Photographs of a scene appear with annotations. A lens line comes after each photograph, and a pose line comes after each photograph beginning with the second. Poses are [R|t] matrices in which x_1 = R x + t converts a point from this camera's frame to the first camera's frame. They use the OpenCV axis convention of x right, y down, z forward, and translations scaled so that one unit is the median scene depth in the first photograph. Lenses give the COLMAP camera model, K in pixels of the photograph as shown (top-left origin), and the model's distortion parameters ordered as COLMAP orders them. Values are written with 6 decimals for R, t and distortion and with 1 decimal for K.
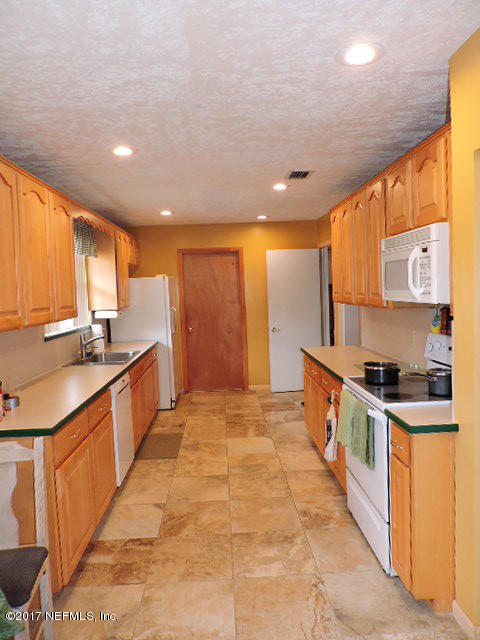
lens RADIAL K [[458.8, 0, 242.6], [0, 458.8, 318.0], [0, 0, 1]] dist [-0.018186, 0.000155]
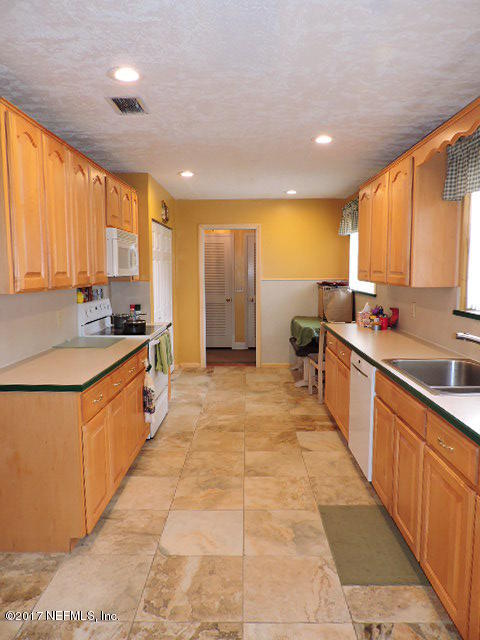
lens RADIAL K [[458.8, 0, 242.6], [0, 458.8, 318.0], [0, 0, 1]] dist [-0.018186, 0.000155]
pose [[-0.997363, 0.034535, 0.063837, -0.097594], [0.044850, 0.984771, 0.167970, -0.102964], [-0.057064, 0.170390, -0.983723, 1.878963]]
